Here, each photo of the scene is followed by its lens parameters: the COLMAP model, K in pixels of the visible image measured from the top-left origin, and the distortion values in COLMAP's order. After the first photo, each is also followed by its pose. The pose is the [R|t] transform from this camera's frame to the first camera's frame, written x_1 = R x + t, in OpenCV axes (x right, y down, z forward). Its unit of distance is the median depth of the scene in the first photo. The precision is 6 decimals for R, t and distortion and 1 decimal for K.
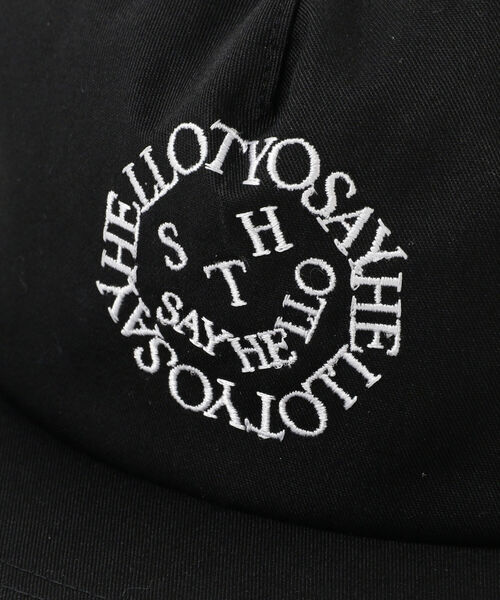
lens RADIAL K [[3135.8, 0, 249.9], [0, 3135.8, 300.1], [0, 0, 1]] dist [-0.294710, 0.000000]
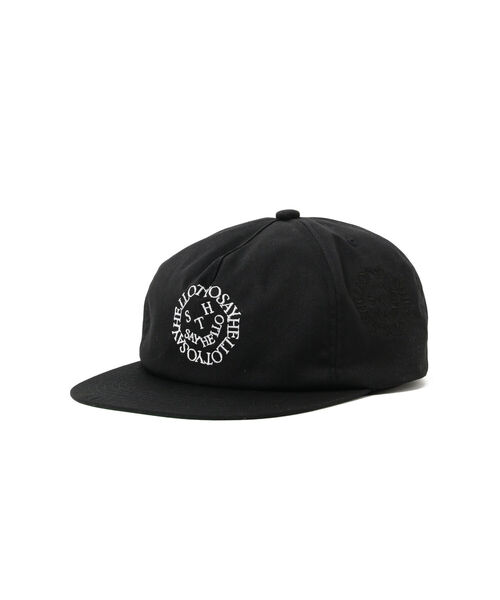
lens RADIAL K [[2935.6, 0, 250.0], [0, 2935.6, 299.8], [0, 0, 1]] dist [0.315774, 0.000000]
pose [[0.983395, 0.010305, -0.181187, 0.748052], [-0.070601, 0.941462, -0.329643, 1.218348], [0.167184, 0.336962, 0.926556, -2.533336]]
